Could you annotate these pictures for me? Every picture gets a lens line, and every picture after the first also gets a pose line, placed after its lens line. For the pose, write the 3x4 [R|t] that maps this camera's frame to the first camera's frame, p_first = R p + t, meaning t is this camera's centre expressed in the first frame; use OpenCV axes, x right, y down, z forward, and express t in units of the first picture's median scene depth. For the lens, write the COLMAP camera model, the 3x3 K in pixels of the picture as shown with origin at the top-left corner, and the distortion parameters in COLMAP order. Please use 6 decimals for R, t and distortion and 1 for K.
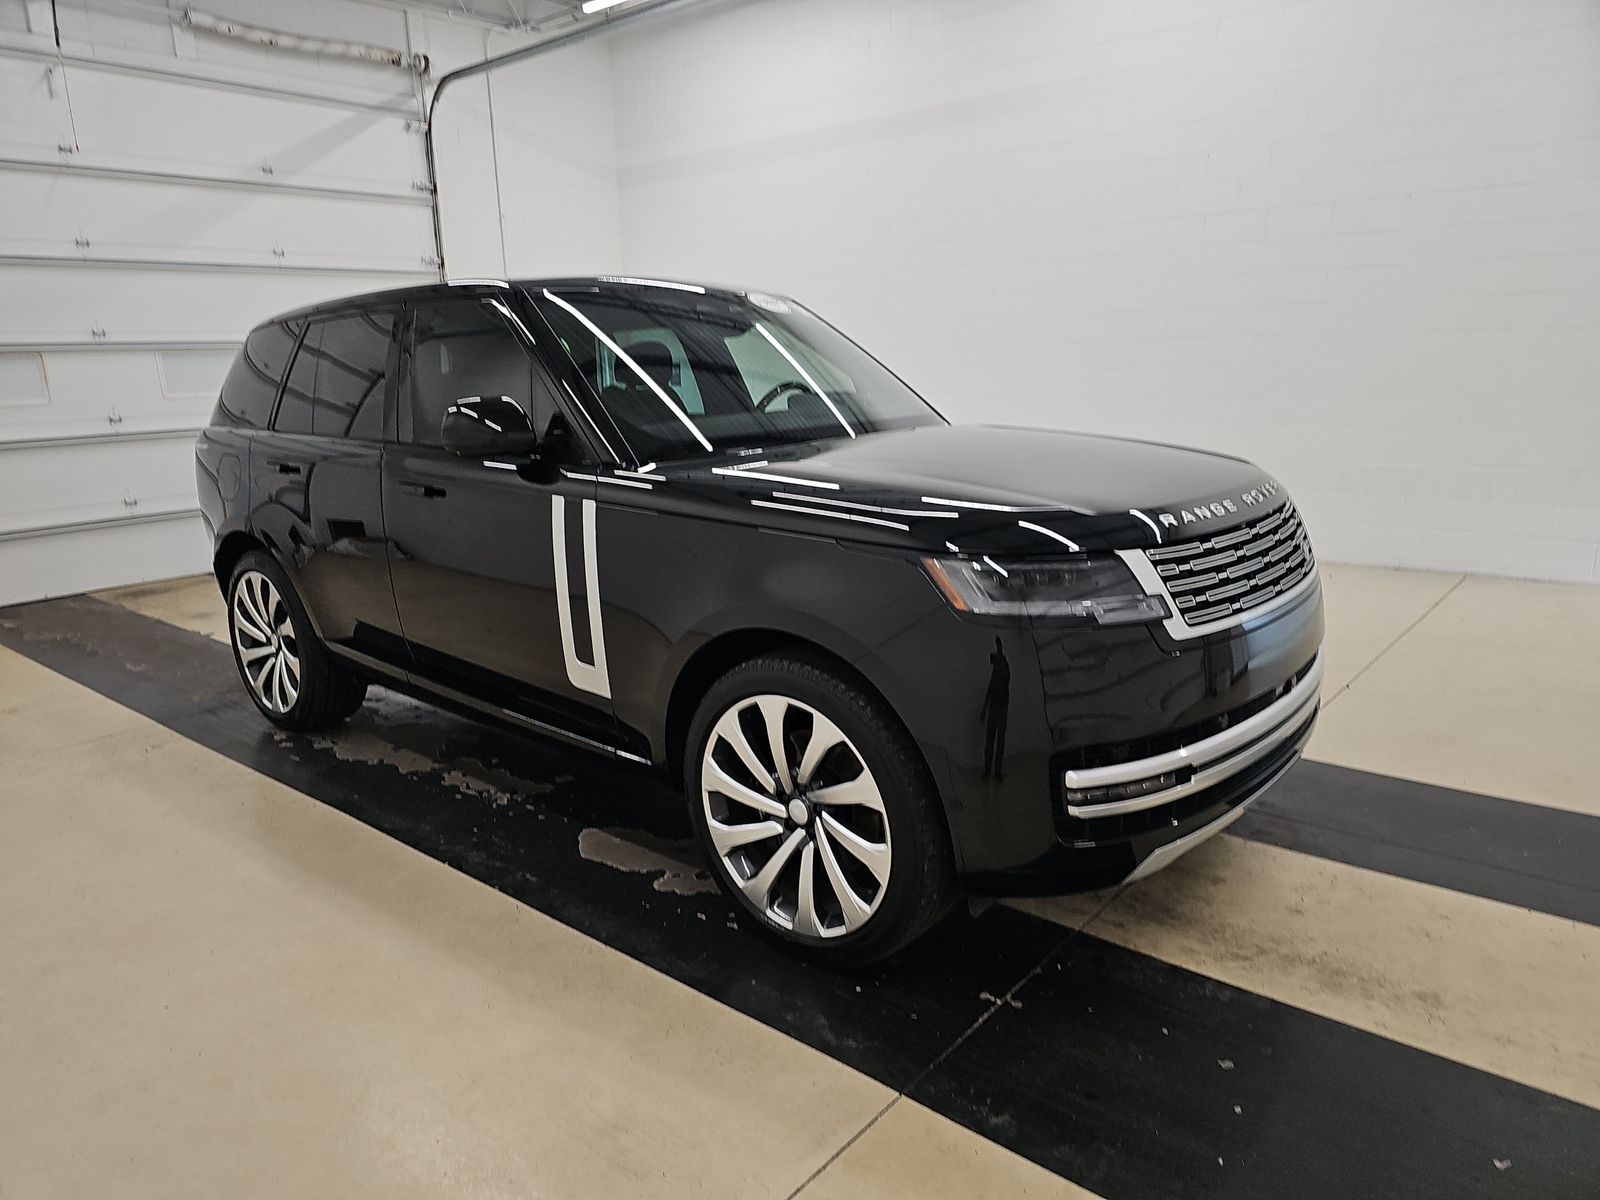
lens RADIAL K [[1064.7, 0, 800.0], [0, 1064.7, 600.0], [0, 0, 1]] dist [0.029999, -0.001988]
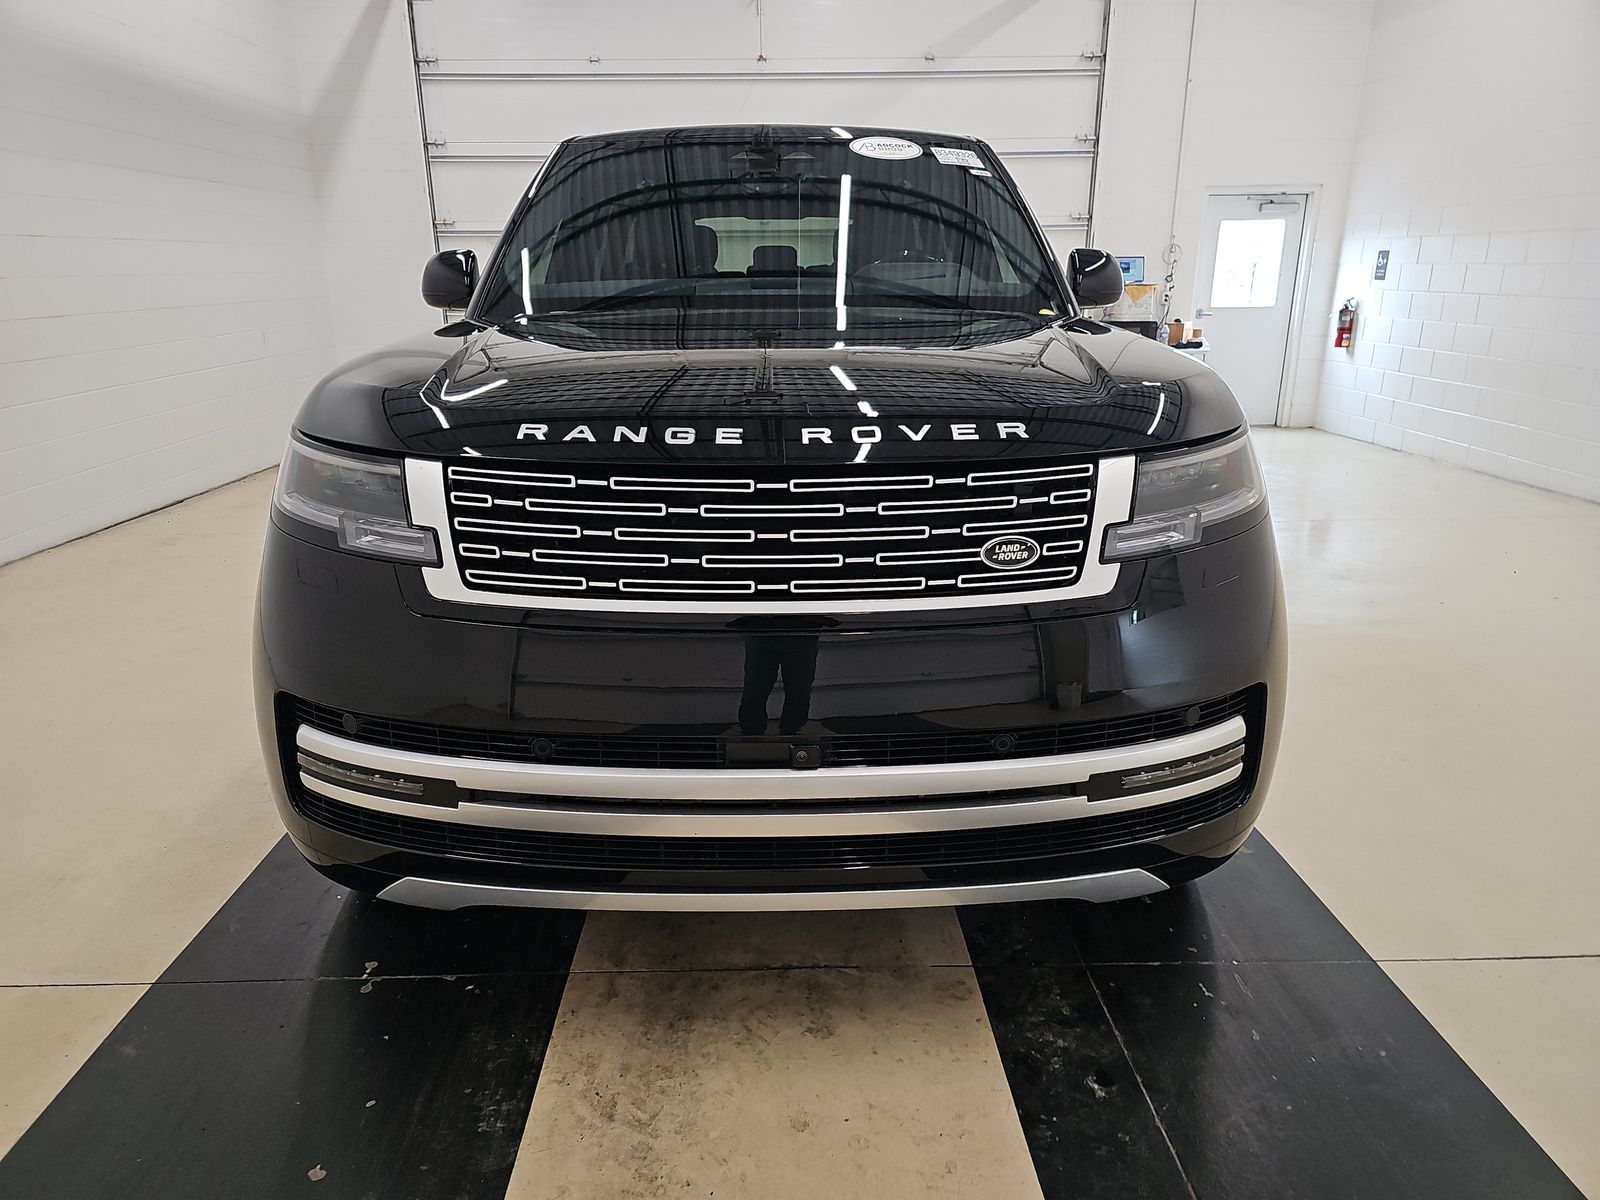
lens RADIAL K [[1064.7, 0, 800.0], [0, 1064.7, 600.0], [0, 0, 1]] dist [0.029999, -0.001988]
pose [[0.668178, 0.243112, -0.703161, 0.834874], [-0.182992, 0.969775, 0.161403, -0.097268], [0.721147, 0.020827, 0.692469, 0.587399]]
